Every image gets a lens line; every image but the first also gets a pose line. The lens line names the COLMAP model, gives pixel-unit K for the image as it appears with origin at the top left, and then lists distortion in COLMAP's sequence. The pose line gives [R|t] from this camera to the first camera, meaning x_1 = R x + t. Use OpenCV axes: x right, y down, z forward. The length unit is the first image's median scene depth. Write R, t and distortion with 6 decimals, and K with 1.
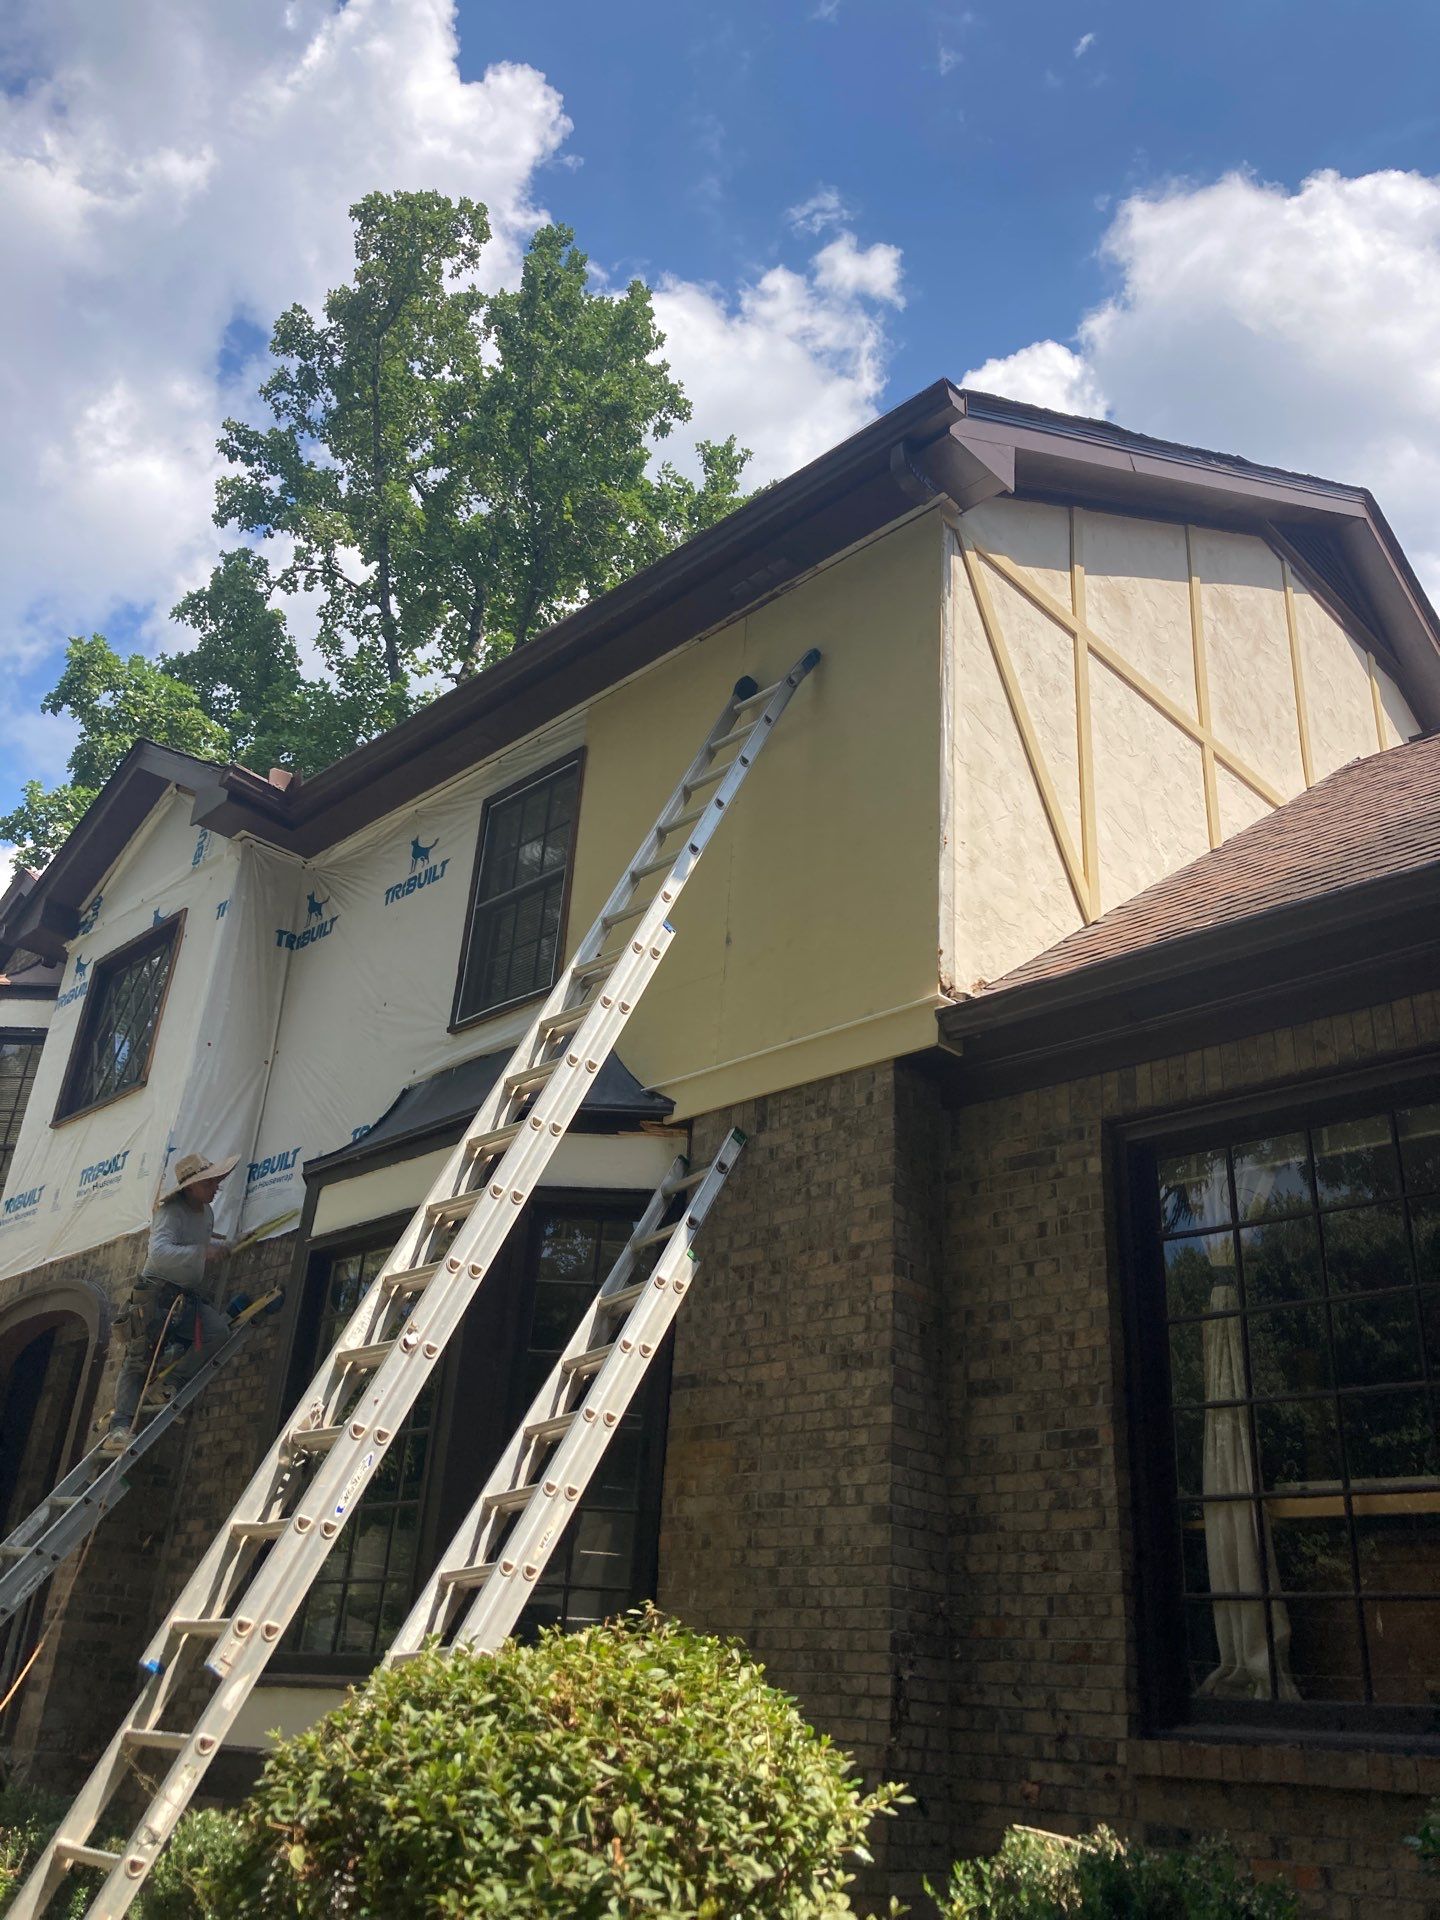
lens RADIAL K [[1608.8, 0, 683.7], [0, 1608.8, 890.2], [0, 0, 1]] dist [0.007099, -0.065051]
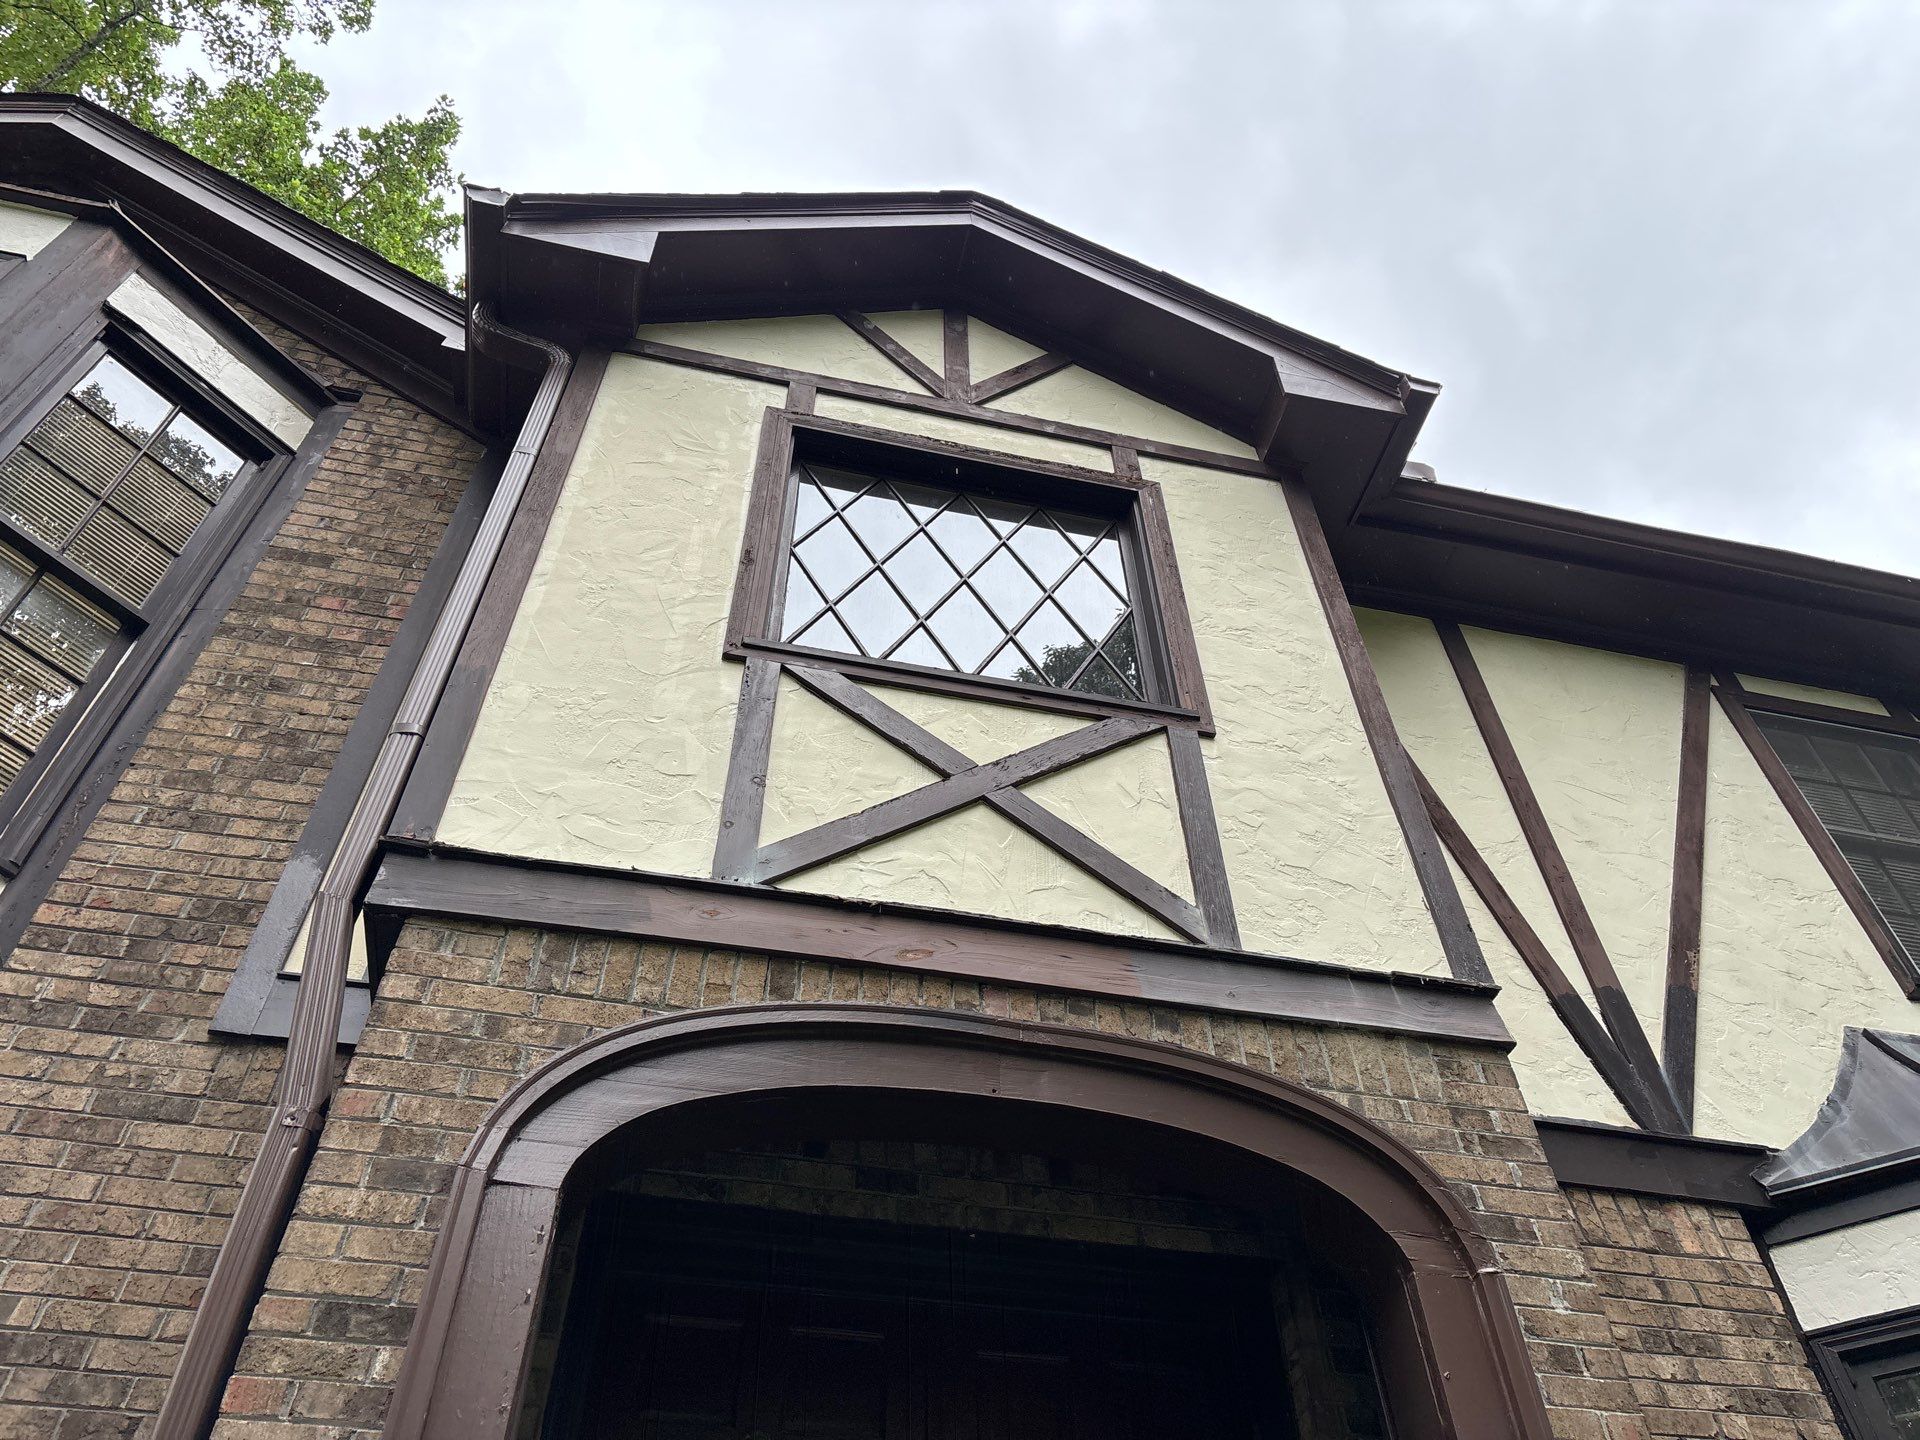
lens RADIAL K [[1441.2, 0, 976.3], [0, 1441.2, 712.1], [0, 0, 1]] dist [0.056334, -0.056891]
pose [[0.515022, 0.592769, 0.619174, -1.030051], [-0.355624, 0.805004, -0.474869, 0.553199], [-0.779925, 0.024374, 0.625398, 1.313756]]
